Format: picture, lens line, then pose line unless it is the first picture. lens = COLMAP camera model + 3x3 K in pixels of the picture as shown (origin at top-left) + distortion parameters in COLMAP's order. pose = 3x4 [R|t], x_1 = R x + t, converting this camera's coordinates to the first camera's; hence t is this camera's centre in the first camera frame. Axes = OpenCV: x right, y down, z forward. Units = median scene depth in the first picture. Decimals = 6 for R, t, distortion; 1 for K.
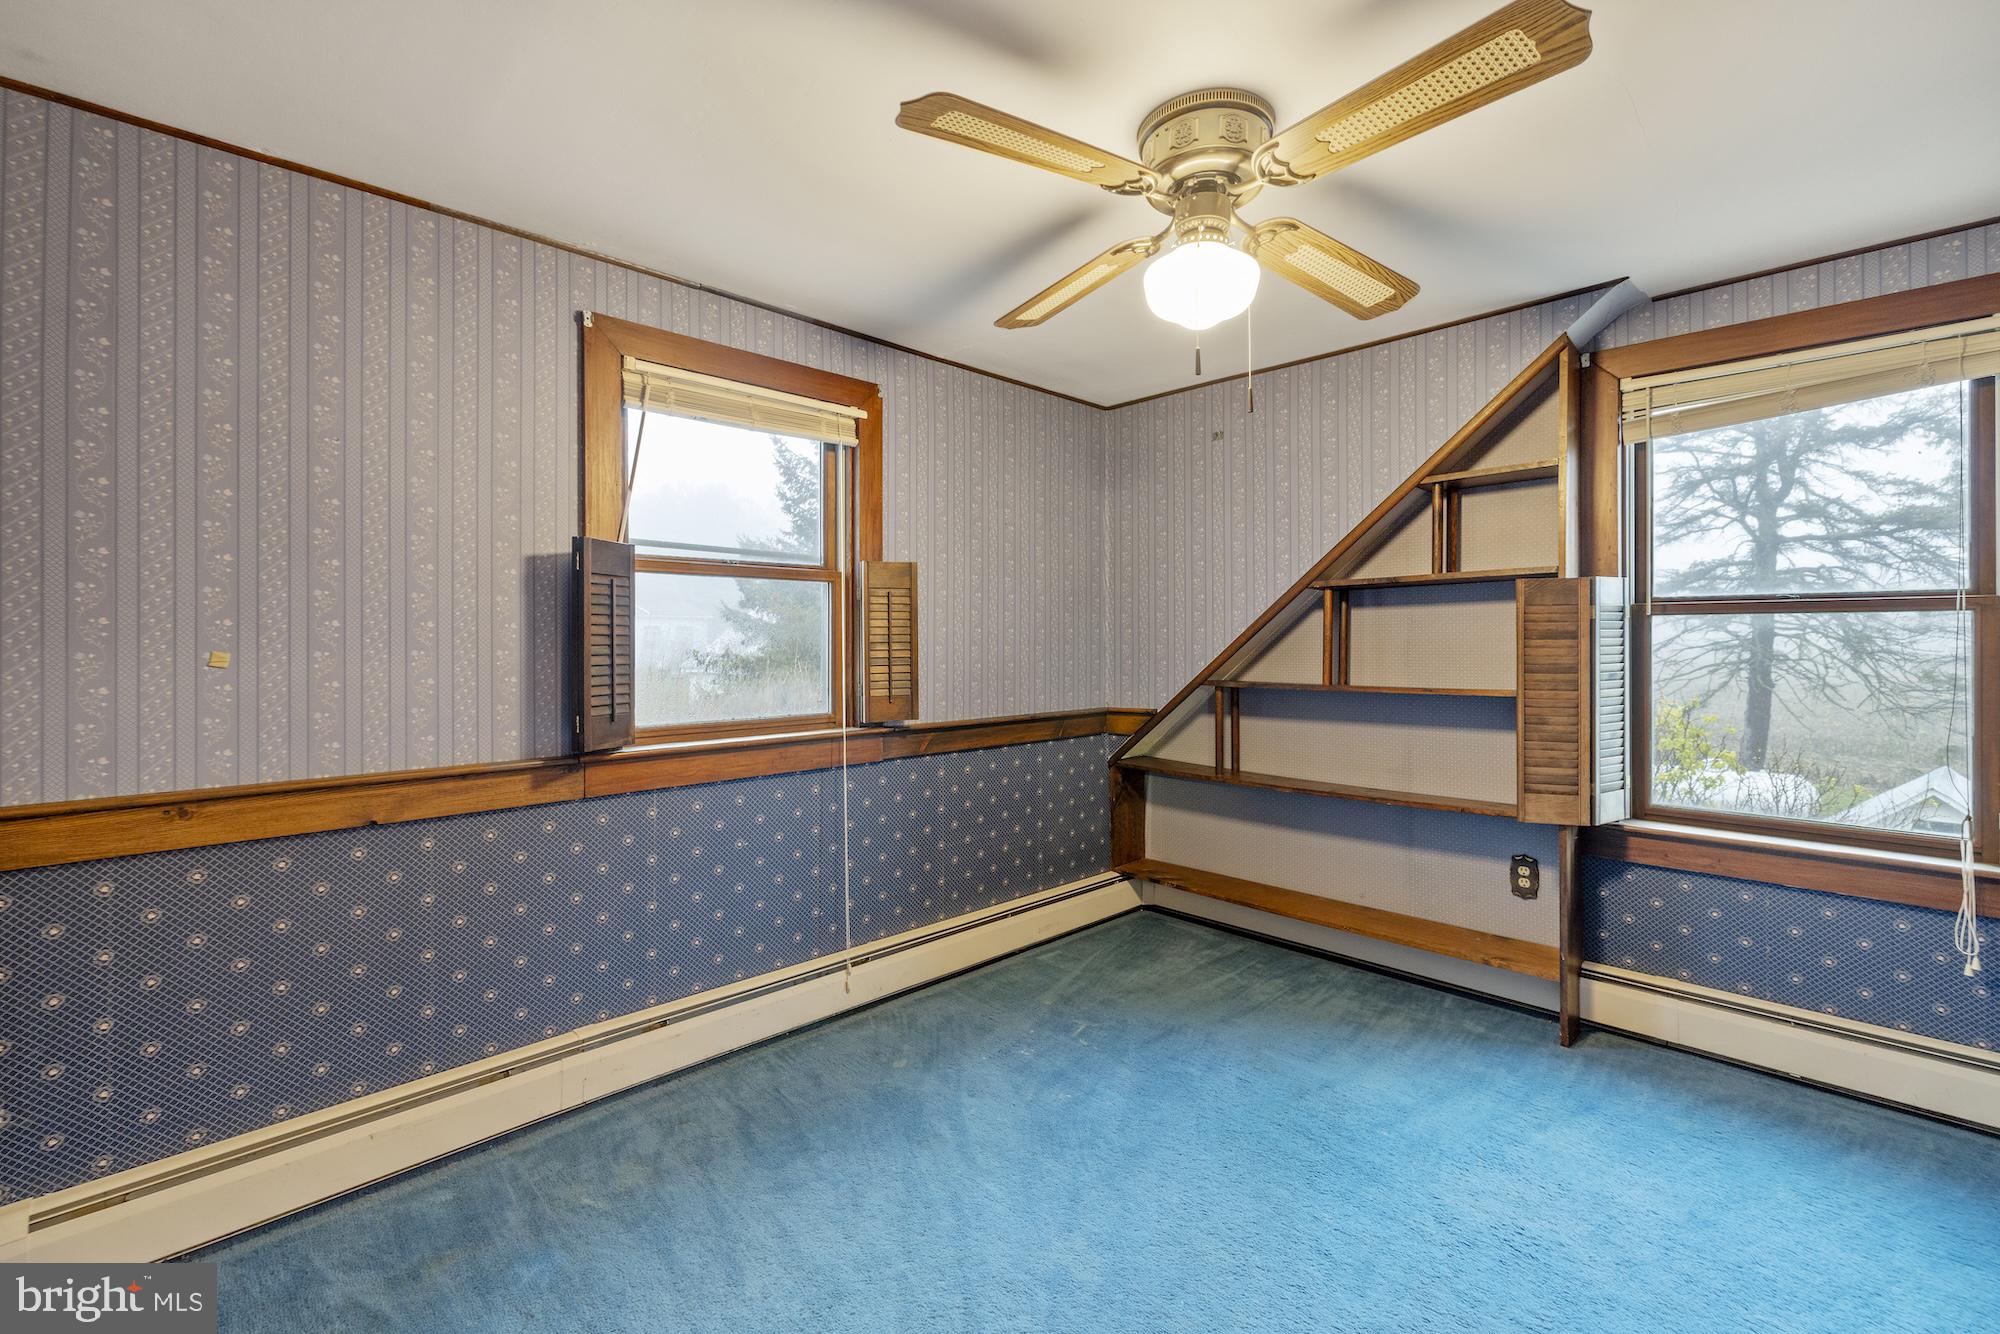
lens RADIAL K [[854.1, 0, 992.7], [0, 854.1, 637.0], [0, 0, 1]] dist [0.000675, 0.001320]
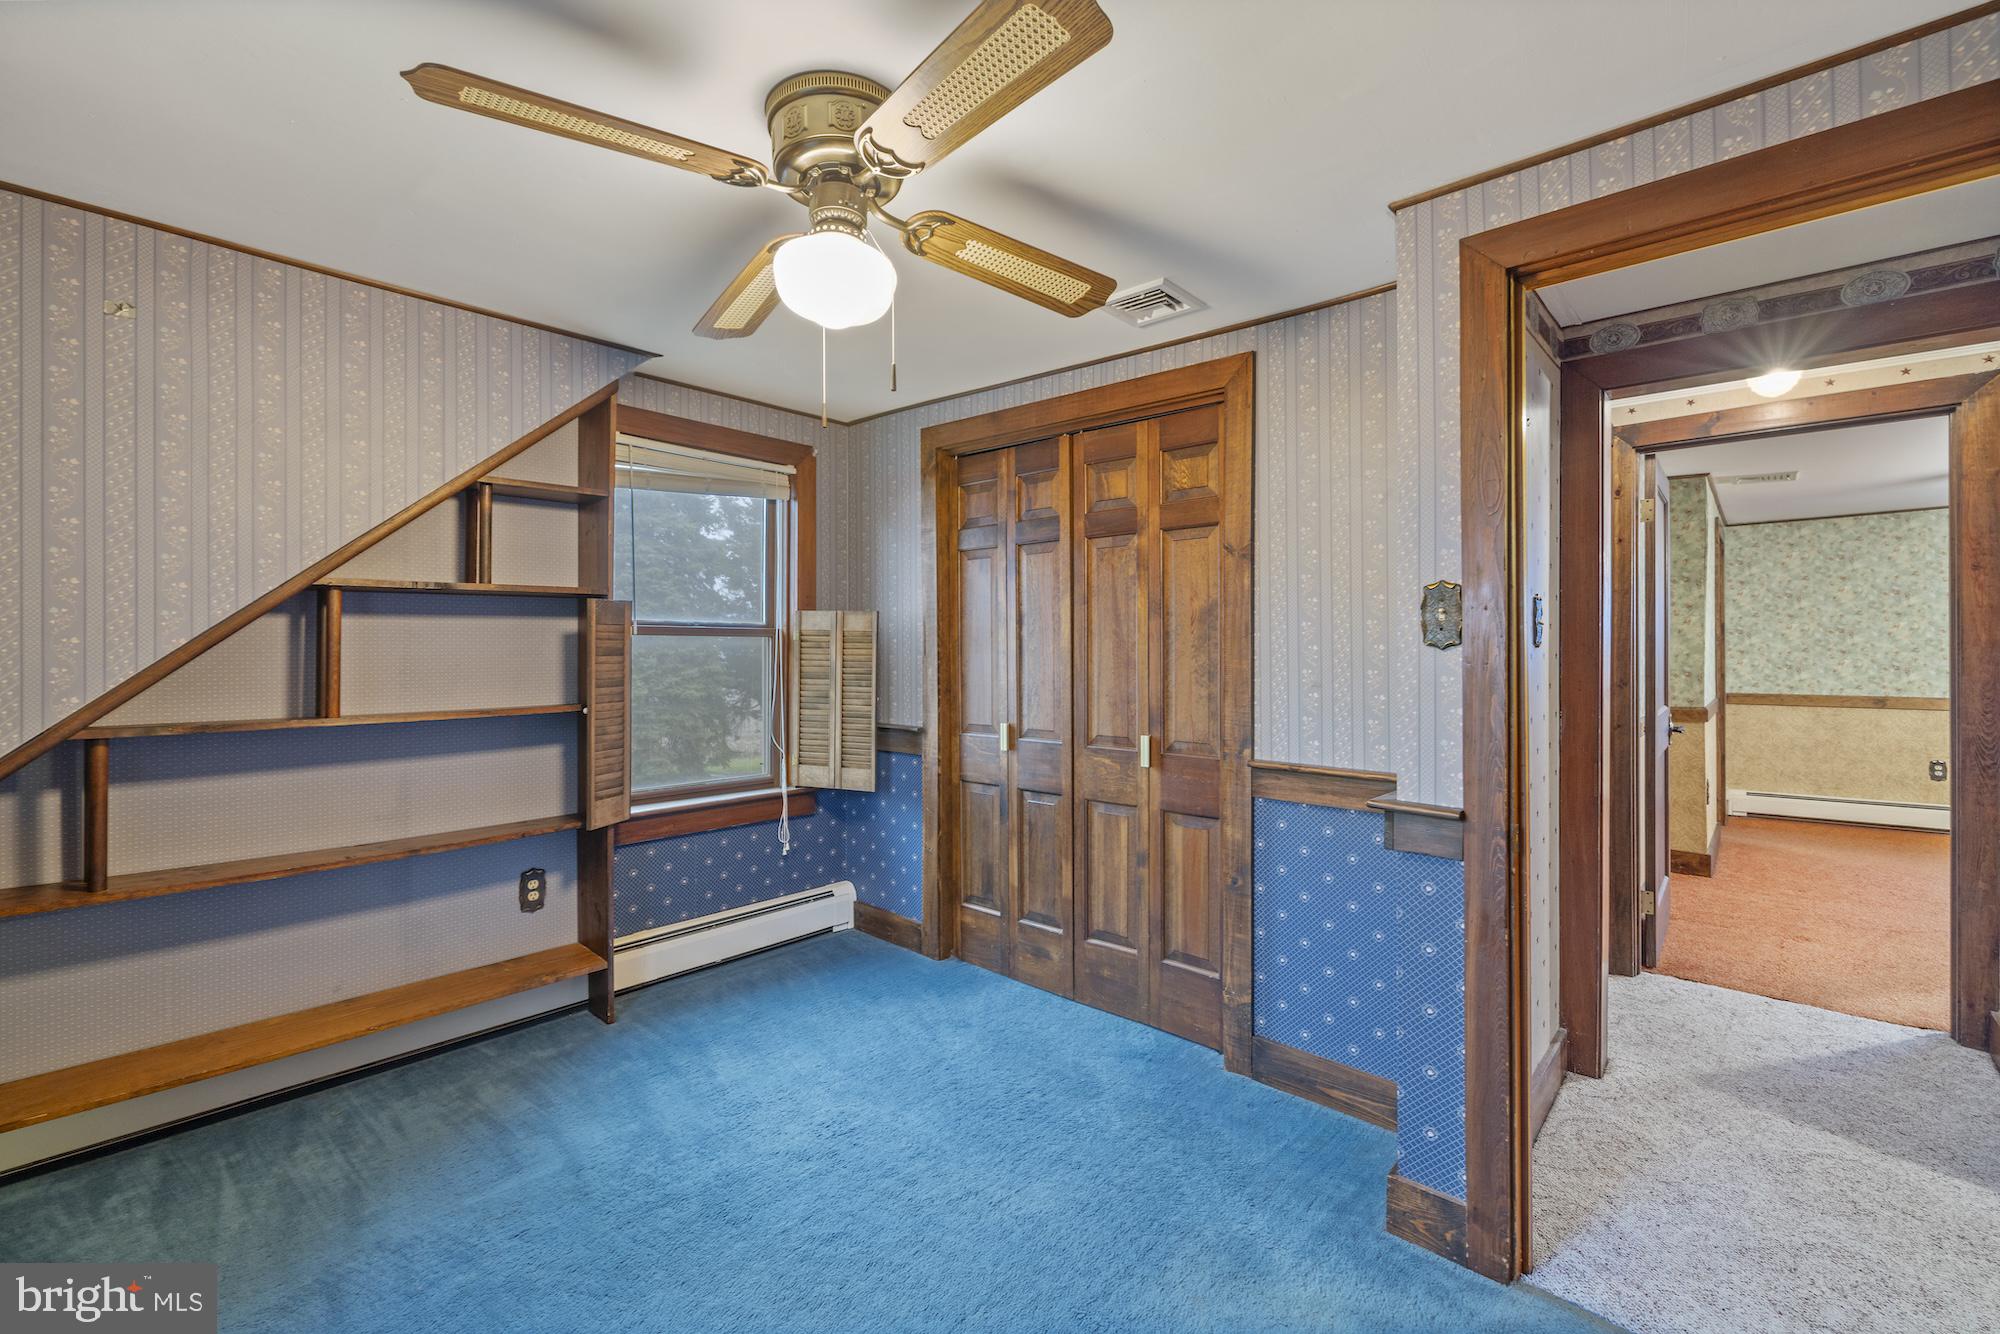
lens RADIAL K [[855.8, 0, 965.5], [0, 855.8, 645.7], [0, 0, 1]] dist [0.001152, -0.000027]
pose [[-0.042208, 0.004821, 0.999097, -0.425861], [-0.005147, 0.999974, -0.005043, -0.006580], [-0.999096, -0.005356, -0.042183, 0.546630]]
